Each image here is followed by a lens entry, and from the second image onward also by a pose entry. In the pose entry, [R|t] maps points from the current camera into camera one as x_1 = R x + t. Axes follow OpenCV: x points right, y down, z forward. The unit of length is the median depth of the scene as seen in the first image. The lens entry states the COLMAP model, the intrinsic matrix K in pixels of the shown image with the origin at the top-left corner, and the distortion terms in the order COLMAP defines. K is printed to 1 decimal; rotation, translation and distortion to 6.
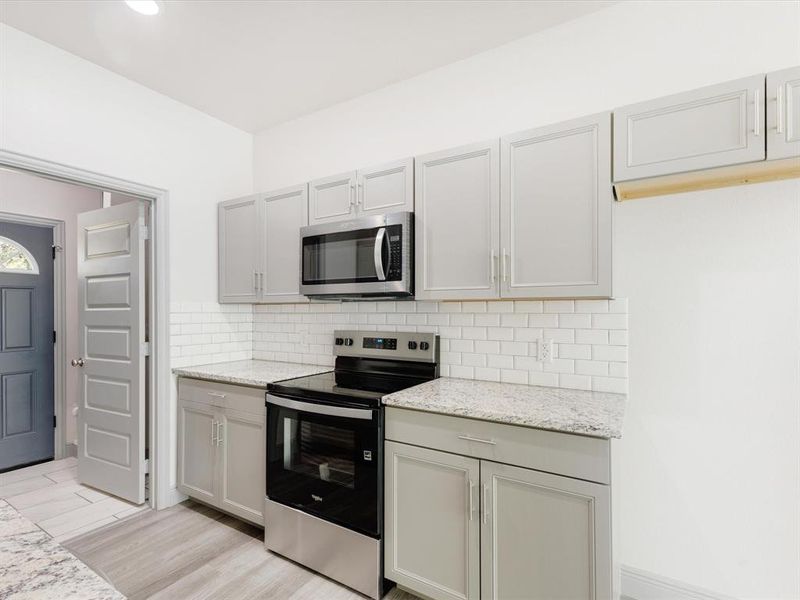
lens RADIAL K [[392.0, 0, 404.9], [0, 392.0, 309.1], [0, 0, 1]] dist [0.010765, 0.000674]
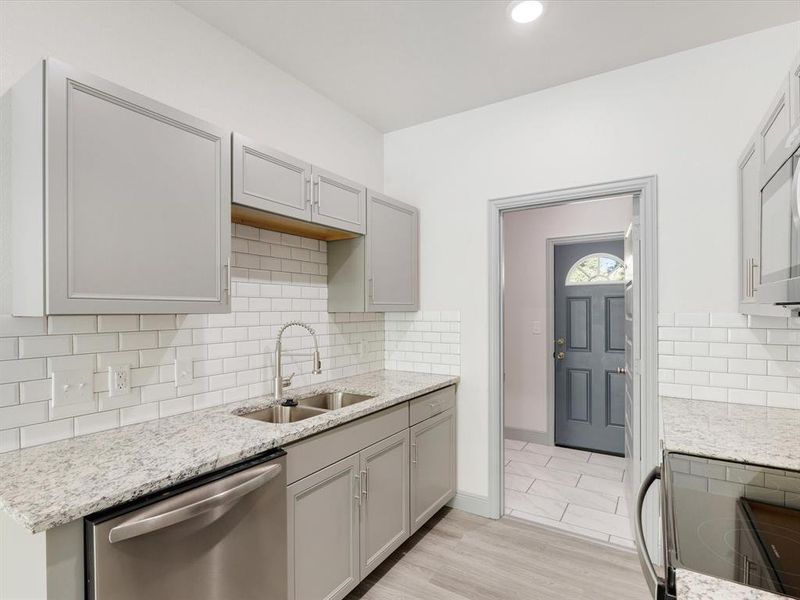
lens RADIAL K [[411.1, 0, 400.7], [0, 411.1, 313.5], [0, 0, 1]] dist [-0.000835, -0.000534]
pose [[-0.005281, 0.010632, -0.999930, 0.221513], [0.006151, 0.999925, 0.010600, -0.026102], [0.999967, -0.006095, -0.005346, 0.431784]]
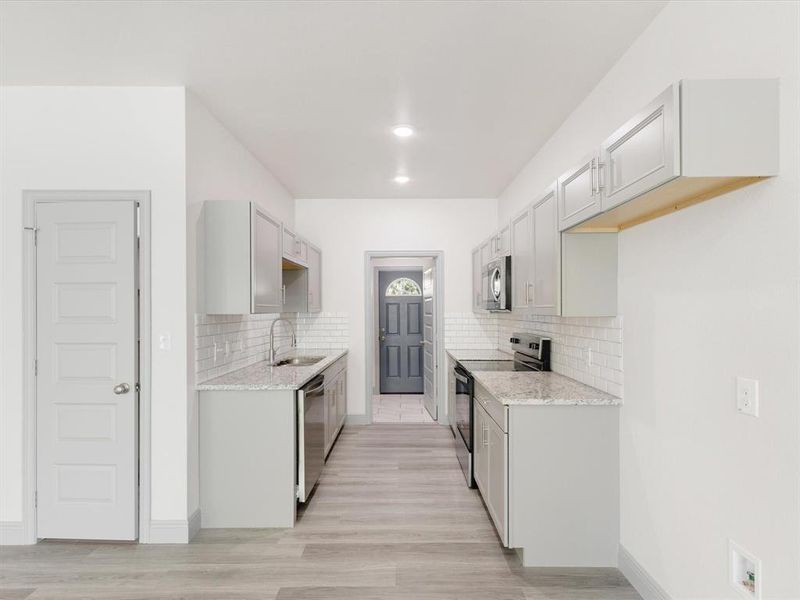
lens RADIAL K [[392.0, 0, 404.9], [0, 392.0, 309.1], [0, 0, 1]] dist [0.010765, 0.000674]
pose [[0.529738, -0.001253, -0.848160, 0.750476], [0.004103, 0.999991, 0.001085, -0.031542], [0.848151, -0.004055, 0.529738, -0.093628]]
